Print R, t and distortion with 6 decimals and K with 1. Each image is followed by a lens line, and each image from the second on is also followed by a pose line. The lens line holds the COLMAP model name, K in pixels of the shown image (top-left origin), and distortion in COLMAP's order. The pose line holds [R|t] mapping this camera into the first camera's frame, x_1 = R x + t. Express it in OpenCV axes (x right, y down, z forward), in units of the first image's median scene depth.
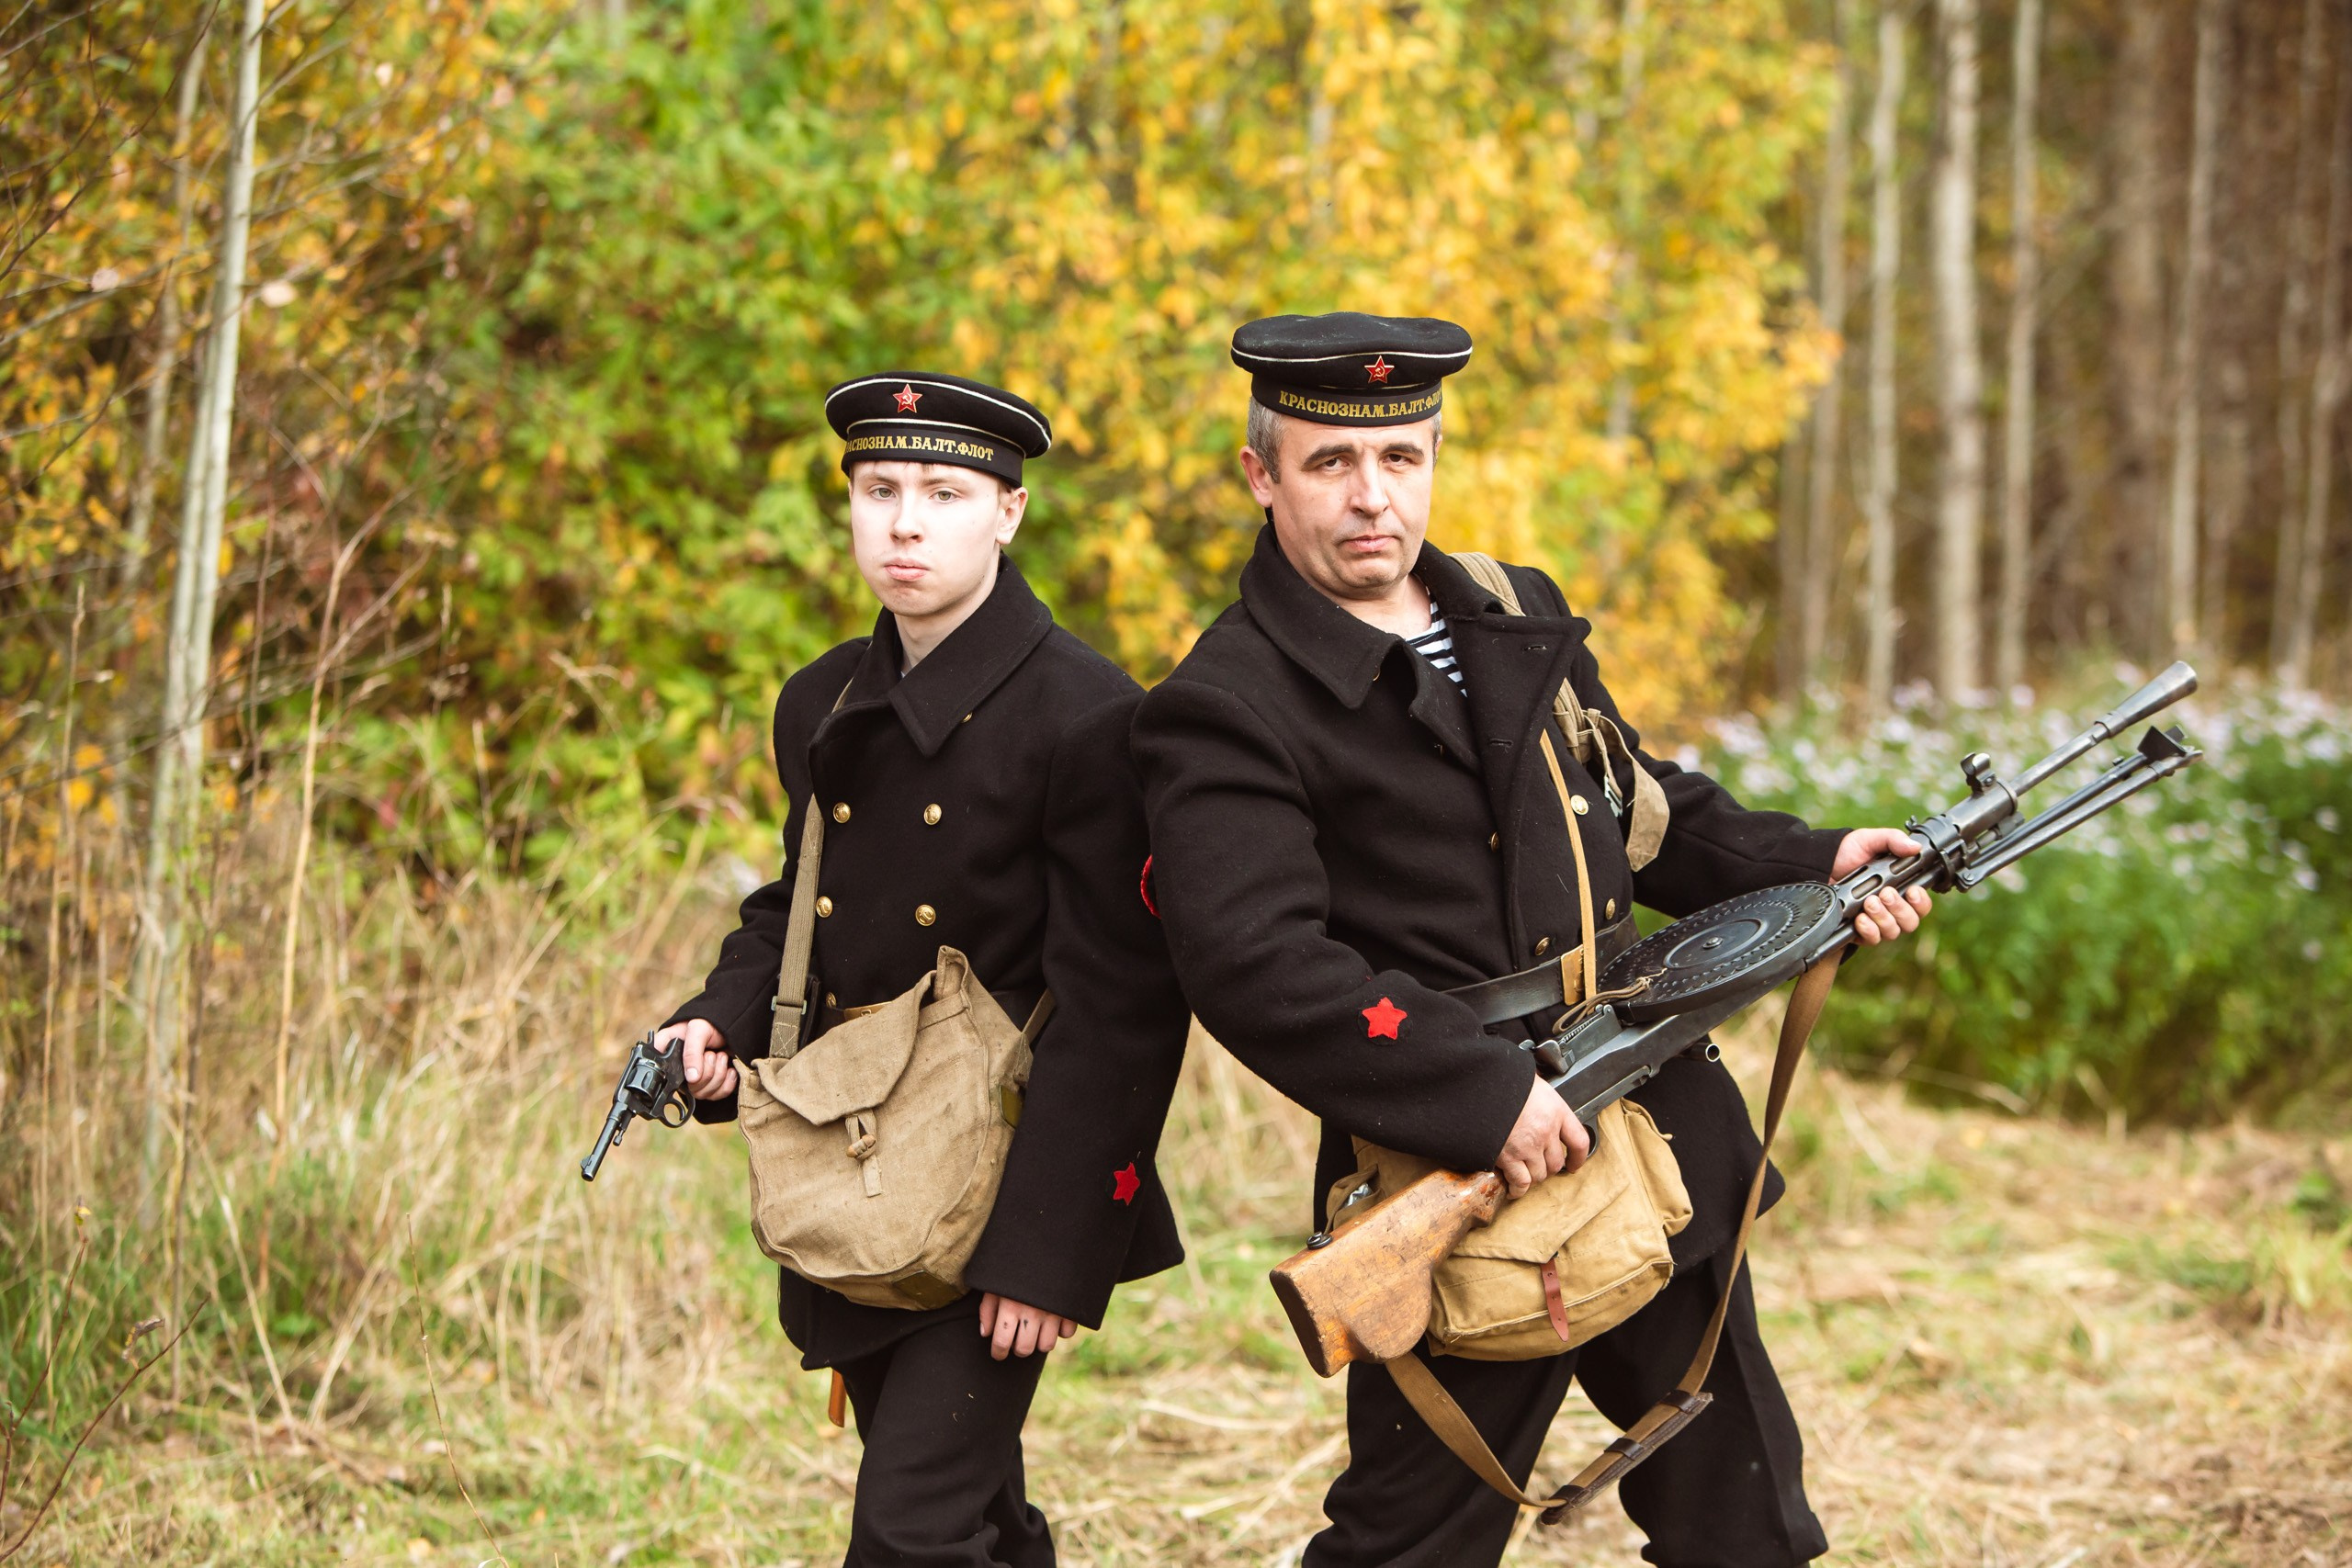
lens RADIAL K [[6770.0, 0, 1176.0], [0, 6770.0, 784.0], [0, 0, 1]] dist [0.148480, -0.095980]
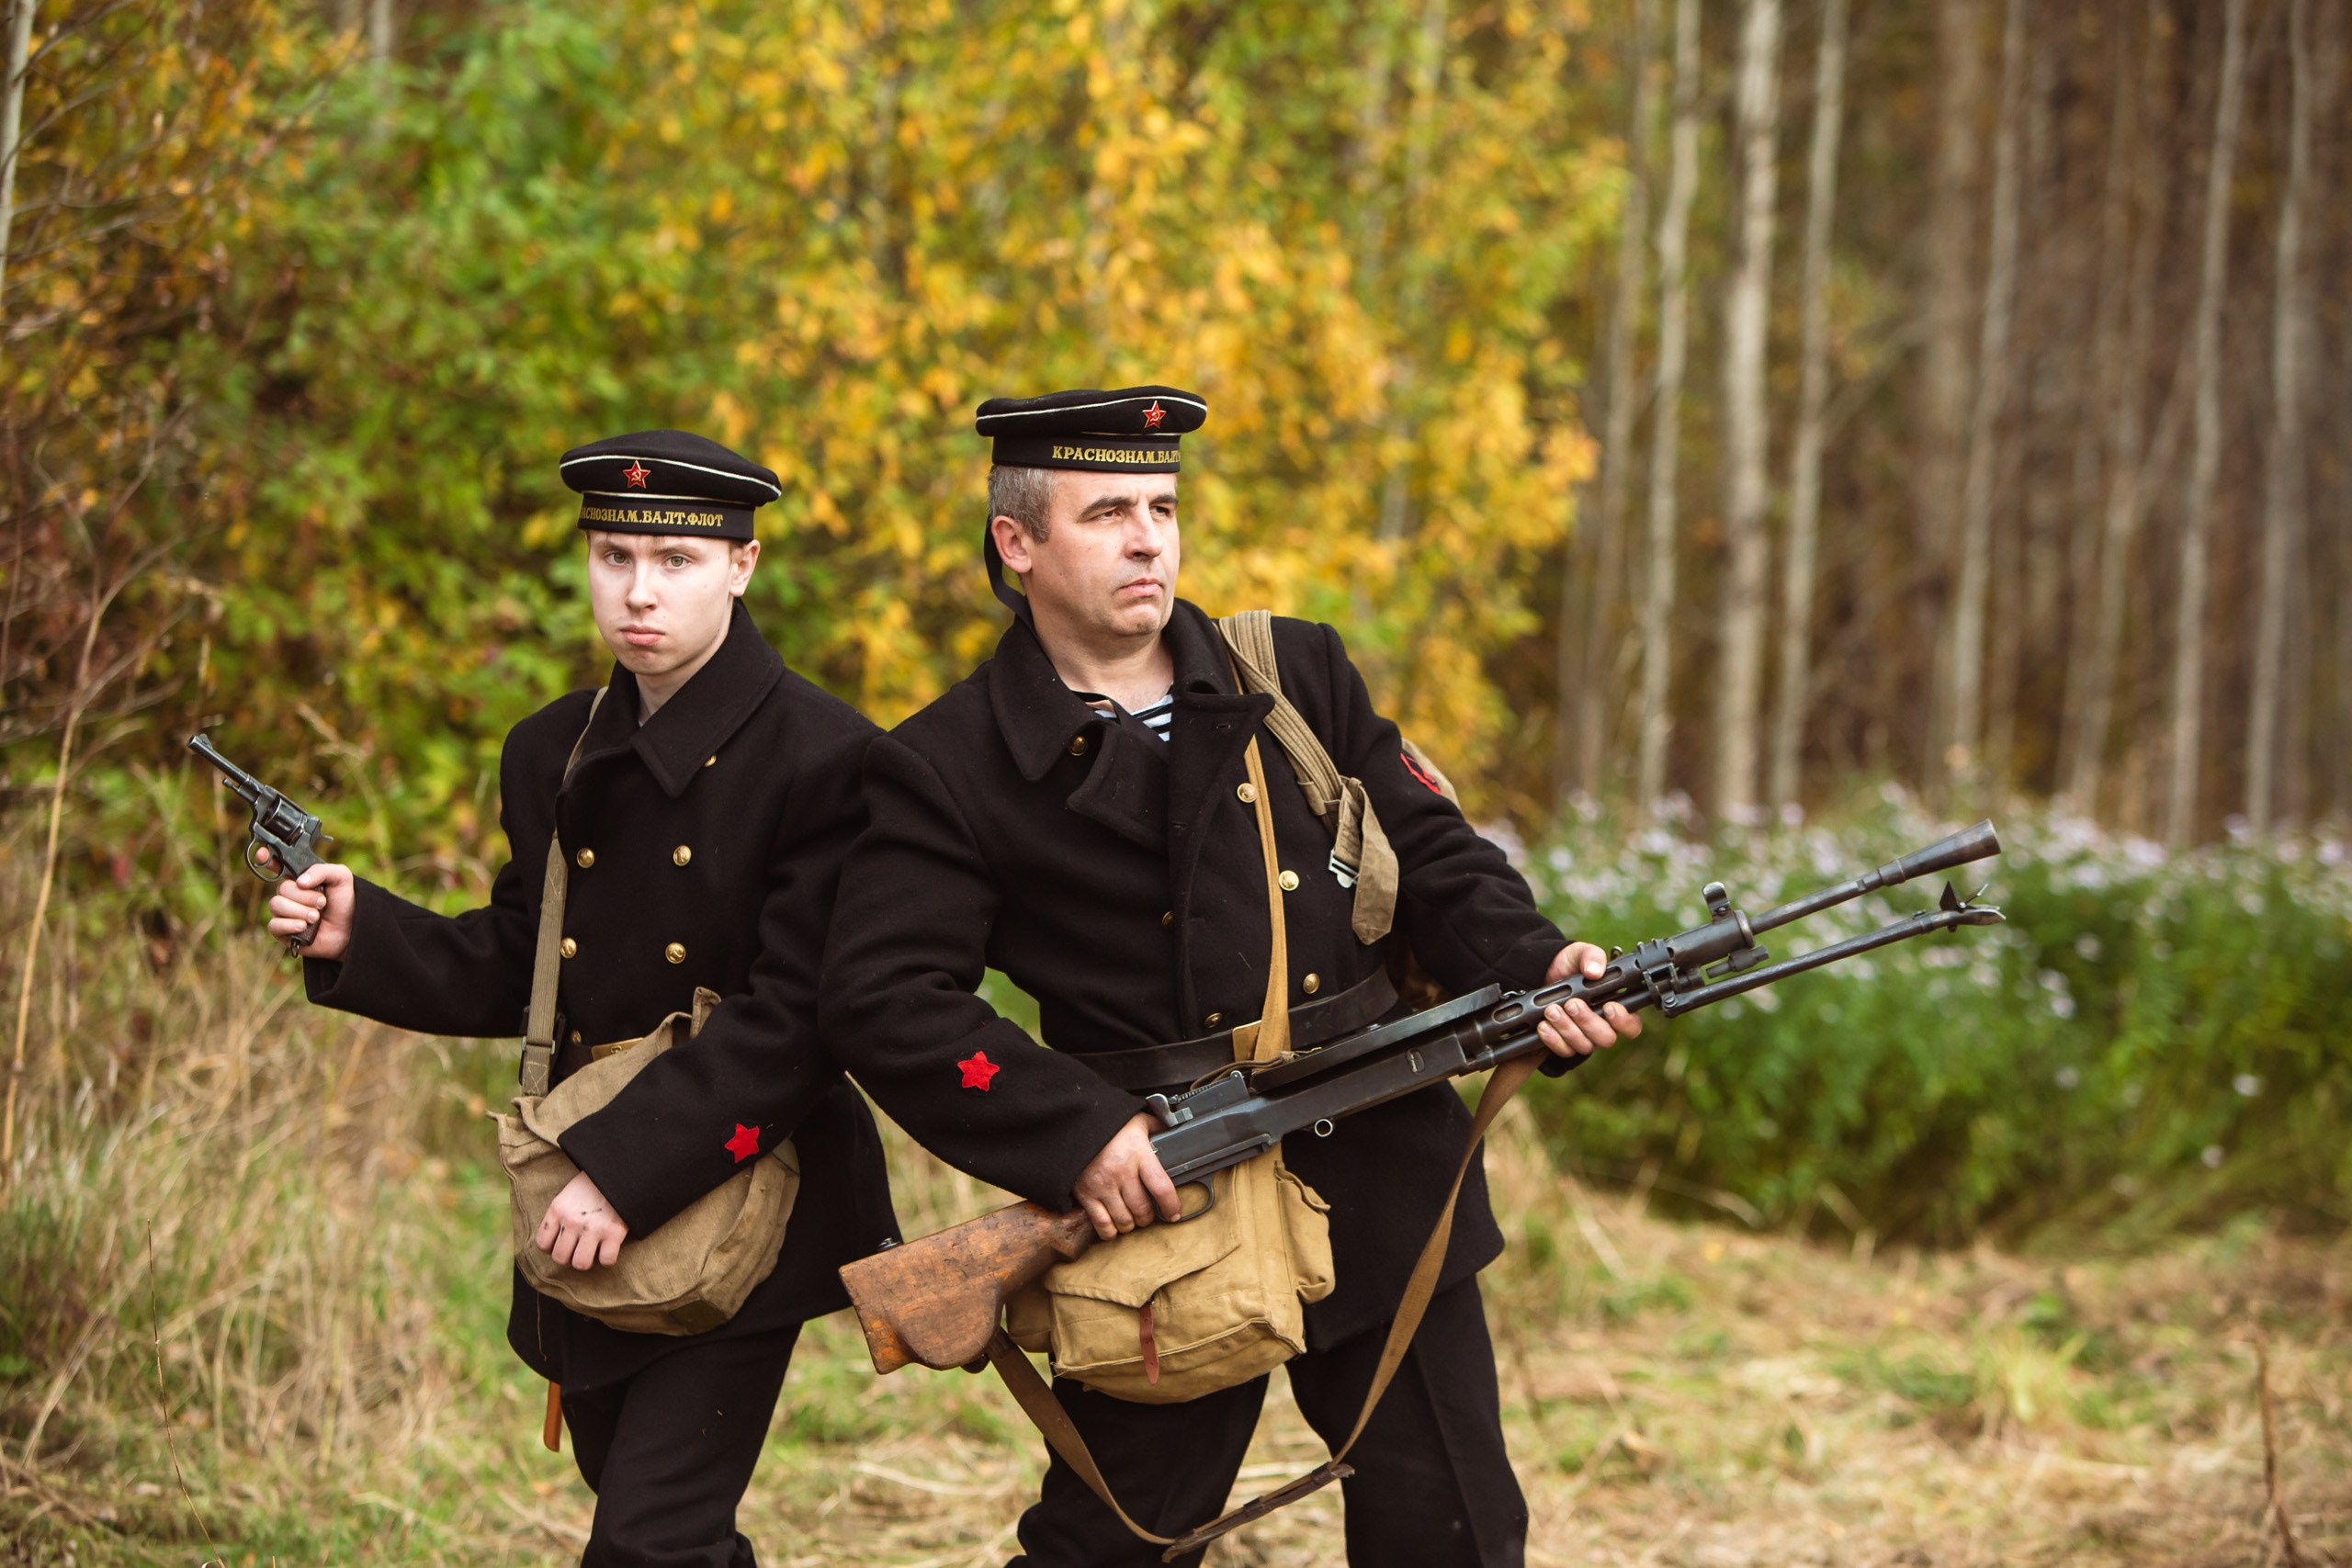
lens RADIAL K [[7431.7, 0, 1120.7], [0, 7431.7, 708.2], [0, 0, 1]] dist [0.143304, 1.459700]
pose [[0.999154, 0.035693, 0.020423, 0.007229], [-0.035058, 0.998914, -0.030673, 0.010941], [-0.021496, 0.029931, 0.999321, -0.101802]]
